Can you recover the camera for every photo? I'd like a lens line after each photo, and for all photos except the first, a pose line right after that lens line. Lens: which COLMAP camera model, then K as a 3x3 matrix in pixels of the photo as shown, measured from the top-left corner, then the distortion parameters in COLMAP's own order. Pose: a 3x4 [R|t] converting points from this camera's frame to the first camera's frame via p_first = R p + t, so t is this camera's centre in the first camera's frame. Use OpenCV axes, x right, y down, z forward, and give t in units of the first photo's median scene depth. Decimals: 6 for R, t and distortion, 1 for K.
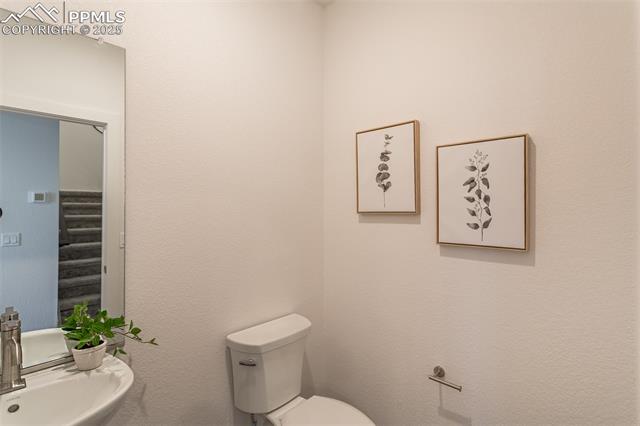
lens RADIAL K [[305.8, 0, 320.6], [0, 305.8, 211.1], [0, 0, 1]] dist [0.005503, -0.001455]
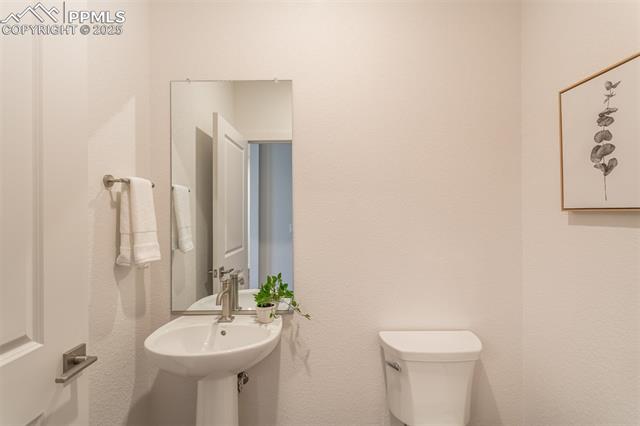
lens RADIAL K [[305.8, 0, 320.4], [0, 305.8, 213.7], [0, 0, 1]] dist [0.005503, -0.001455]
pose [[0.681502, 0.004190, -0.731804, 0.274218], [0.005174, 0.999931, 0.010544, 0.004539], [0.731798, -0.010972, 0.681433, 0.156165]]
